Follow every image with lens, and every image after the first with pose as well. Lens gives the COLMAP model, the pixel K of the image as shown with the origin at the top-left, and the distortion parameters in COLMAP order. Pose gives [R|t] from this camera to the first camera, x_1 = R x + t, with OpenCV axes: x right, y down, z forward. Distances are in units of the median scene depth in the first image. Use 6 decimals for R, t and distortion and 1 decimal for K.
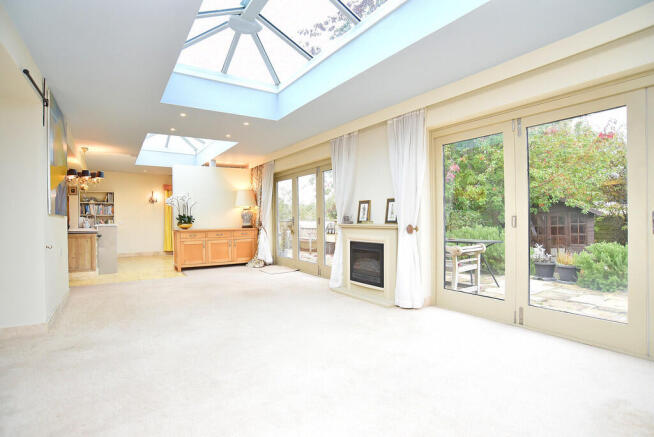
lens RADIAL K [[347.0, 0, 327.0], [0, 347.0, 218.5], [0, 0, 1]] dist [-0.018475, 0.001918]
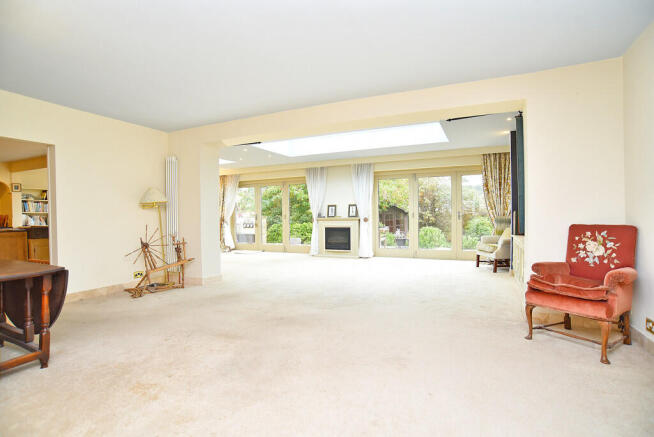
lens RADIAL K [[347.0, 0, 327.0], [0, 347.0, 218.5], [0, 0, 1]] dist [-0.018475, 0.001918]
pose [[0.870034, -0.004297, 0.492973, -0.818391], [0.002468, 0.999987, 0.004362, 0.011244], [-0.492985, -0.002578, 0.870034, -0.572929]]
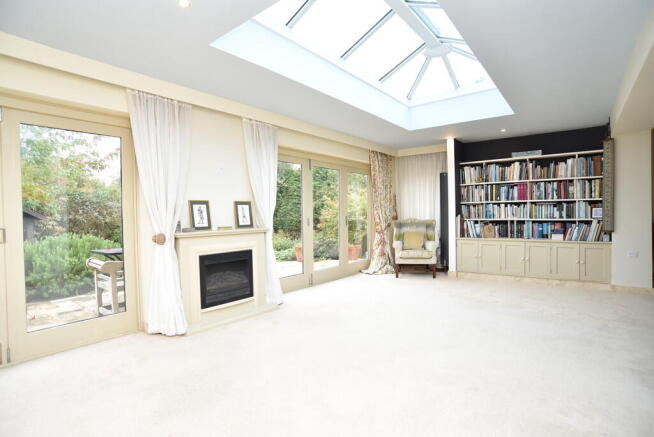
lens RADIAL K [[347.0, 0, 327.0], [0, 347.0, 218.5], [0, 0, 1]] dist [-0.018475, 0.001918]
pose [[-0.346895, -0.000610, 0.937904, -0.701736], [0.016580, 0.999840, 0.006782, -0.012814], [-0.937757, 0.017904, -0.346829, 1.010712]]
